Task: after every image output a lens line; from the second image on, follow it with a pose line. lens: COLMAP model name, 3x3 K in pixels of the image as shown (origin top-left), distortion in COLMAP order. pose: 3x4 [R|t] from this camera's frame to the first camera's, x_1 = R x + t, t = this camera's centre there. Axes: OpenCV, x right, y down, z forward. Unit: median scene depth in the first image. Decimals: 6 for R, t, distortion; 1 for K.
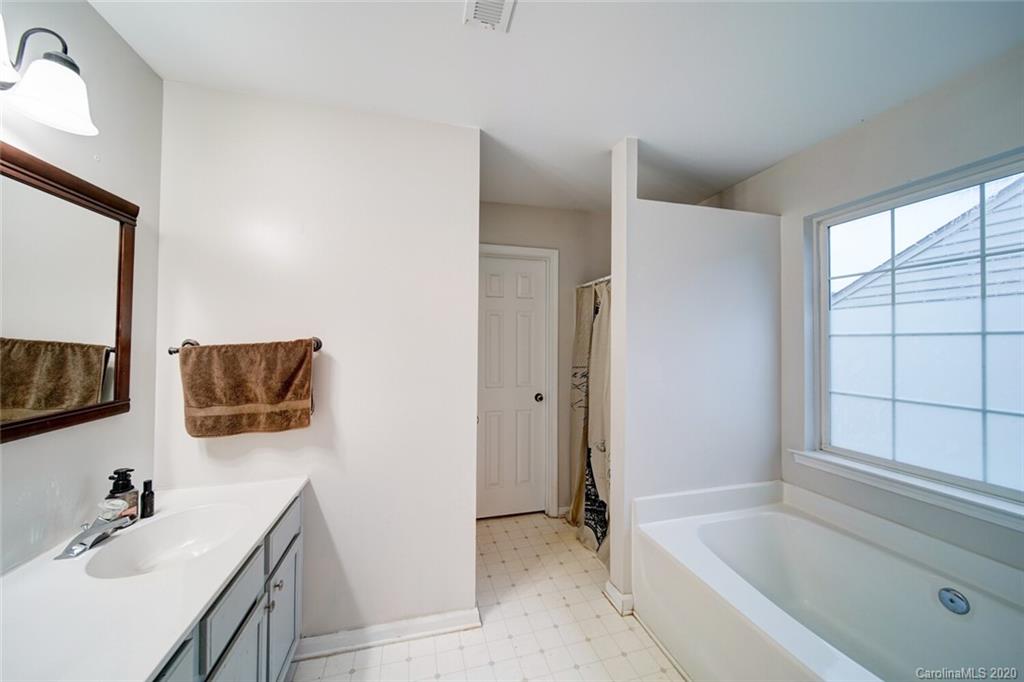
lens RADIAL K [[361.1, 0, 510.7], [0, 361.1, 339.0], [0, 0, 1]] dist [0.000798, -0.002296]
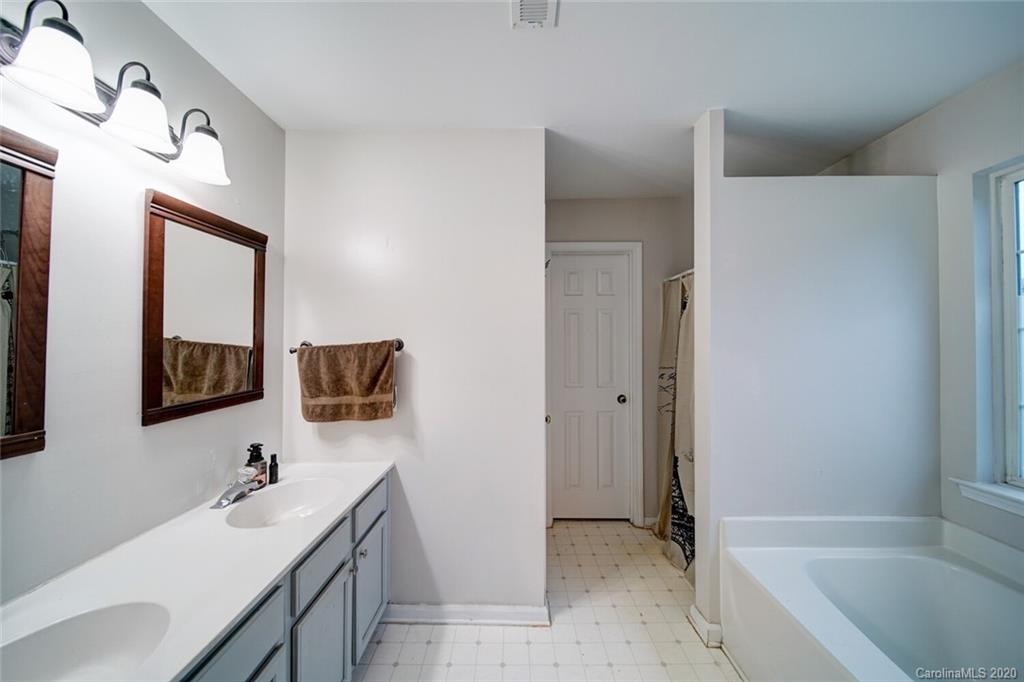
lens RADIAL K [[361.1, 0, 510.7], [0, 361.1, 339.0], [0, 0, 1]] dist [0.000798, -0.002296]
pose [[0.962289, -0.008684, -0.271890, 0.108492], [0.009670, 0.999951, 0.002286, -0.002406], [0.271856, -0.004829, 0.962326, 0.014634]]
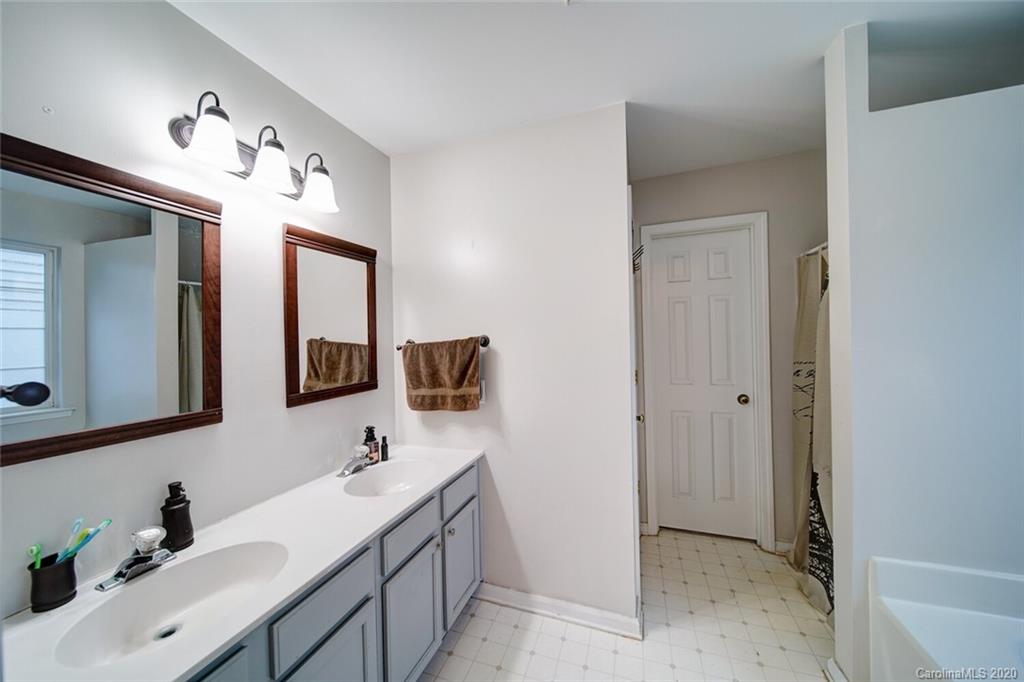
lens RADIAL K [[361.1, 0, 510.7], [0, 361.1, 339.0], [0, 0, 1]] dist [0.000798, -0.002296]
pose [[0.820514, -0.023231, -0.571155, 0.222350], [0.035216, 0.999330, 0.009944, -0.000181], [0.570541, -0.028273, 0.820782, 0.078883]]
